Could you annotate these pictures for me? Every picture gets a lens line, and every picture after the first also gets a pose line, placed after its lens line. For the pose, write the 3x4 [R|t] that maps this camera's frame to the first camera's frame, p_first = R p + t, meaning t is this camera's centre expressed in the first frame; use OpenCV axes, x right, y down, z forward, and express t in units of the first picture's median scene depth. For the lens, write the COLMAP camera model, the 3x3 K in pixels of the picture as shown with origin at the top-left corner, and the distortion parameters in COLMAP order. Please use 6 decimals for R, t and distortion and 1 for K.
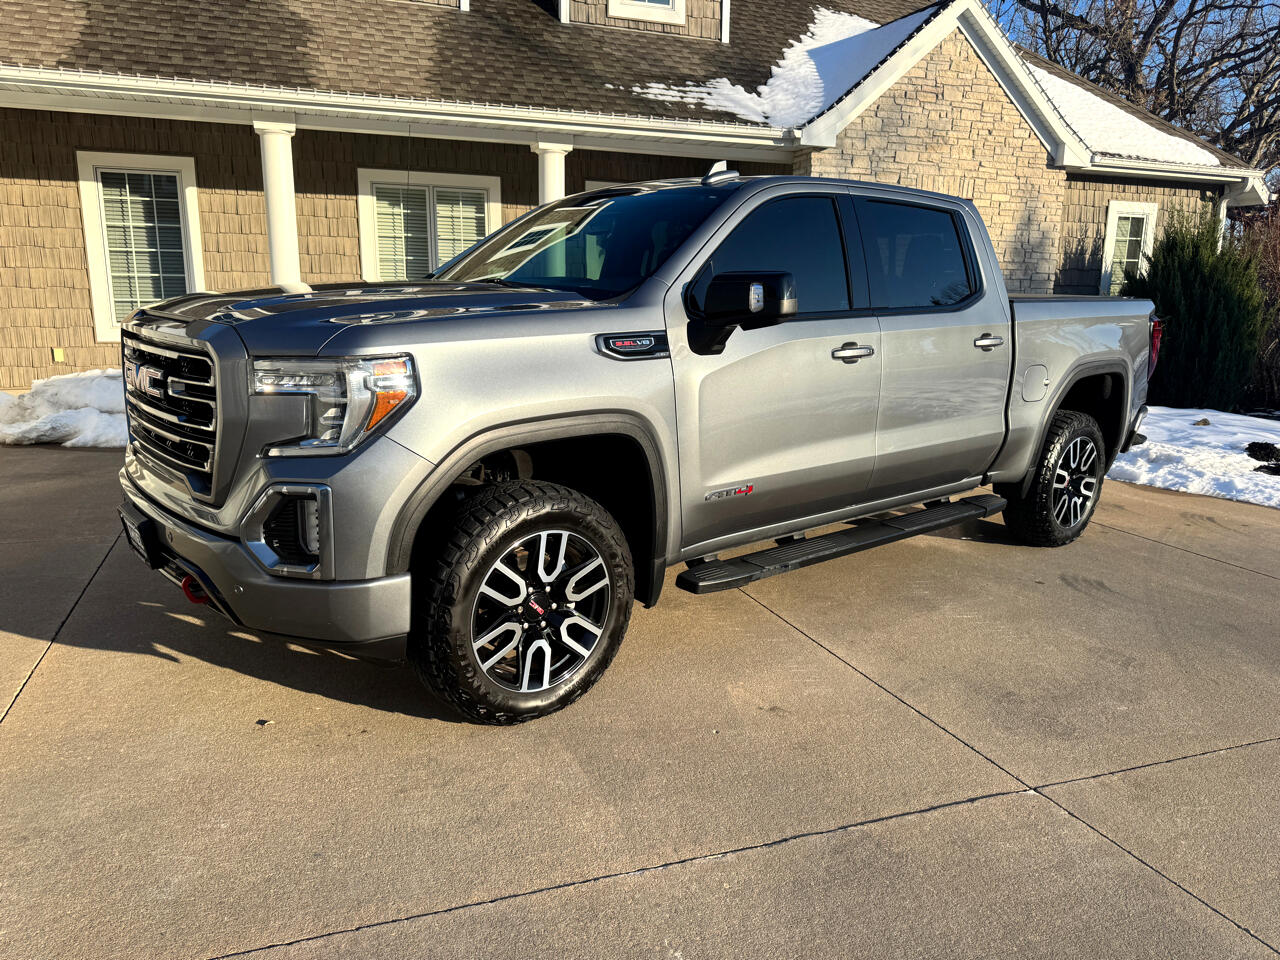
lens RADIAL K [[928.8, 0, 630.7], [0, 928.8, 488.3], [0, 0, 1]] dist [0.007082, -0.002921]
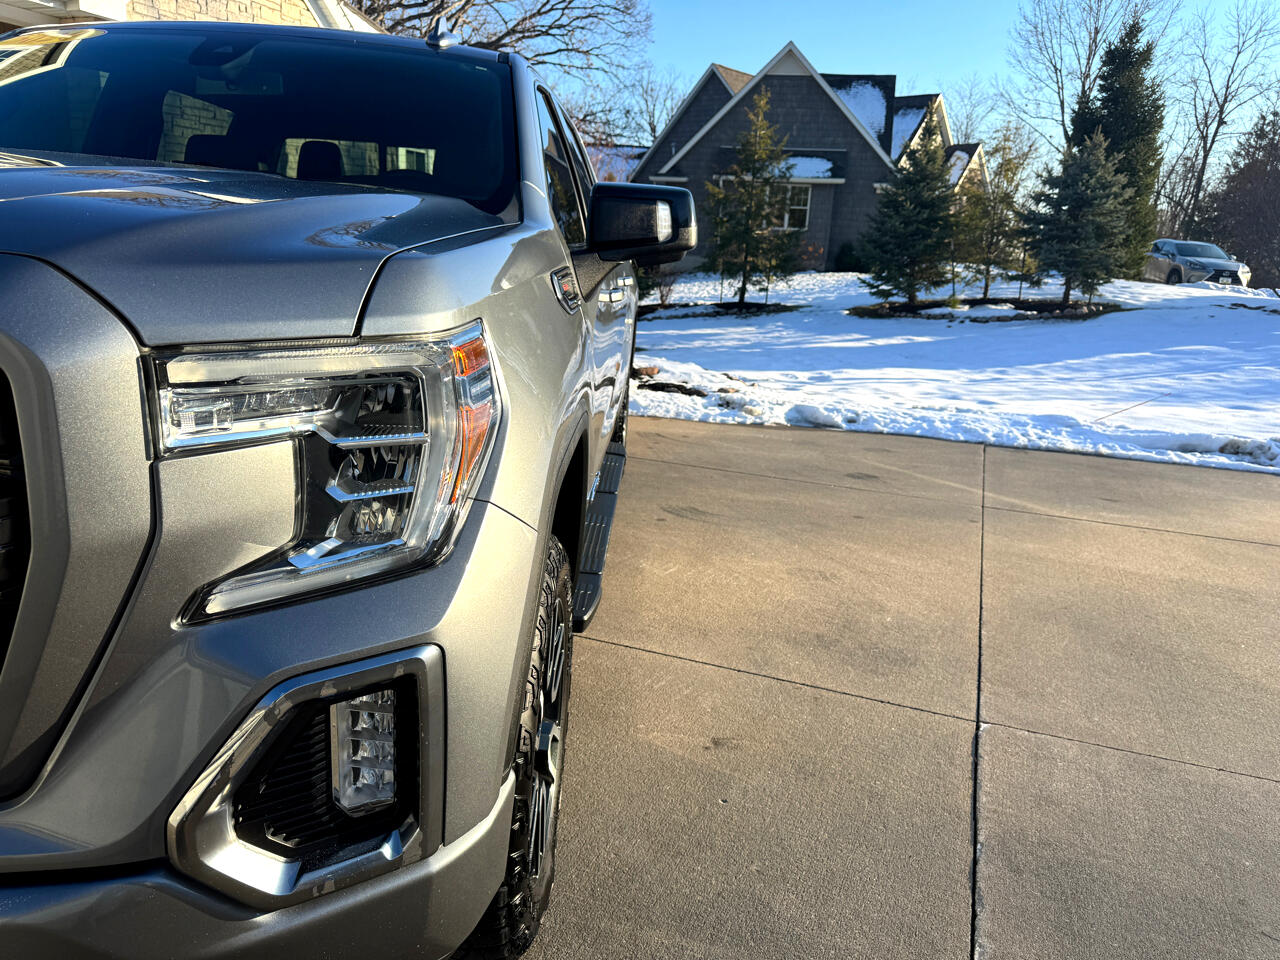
lens RADIAL K [[905.2, 0, 645.0], [0, 905.2, 501.0], [0, 0, 1]] dist [0.096822, -0.165107]
pose [[0.658073, -0.184447, 0.730013, -0.155054], [0.120371, 0.982834, 0.139816, -0.031881], [-0.743271, -0.004137, 0.668978, 0.183301]]
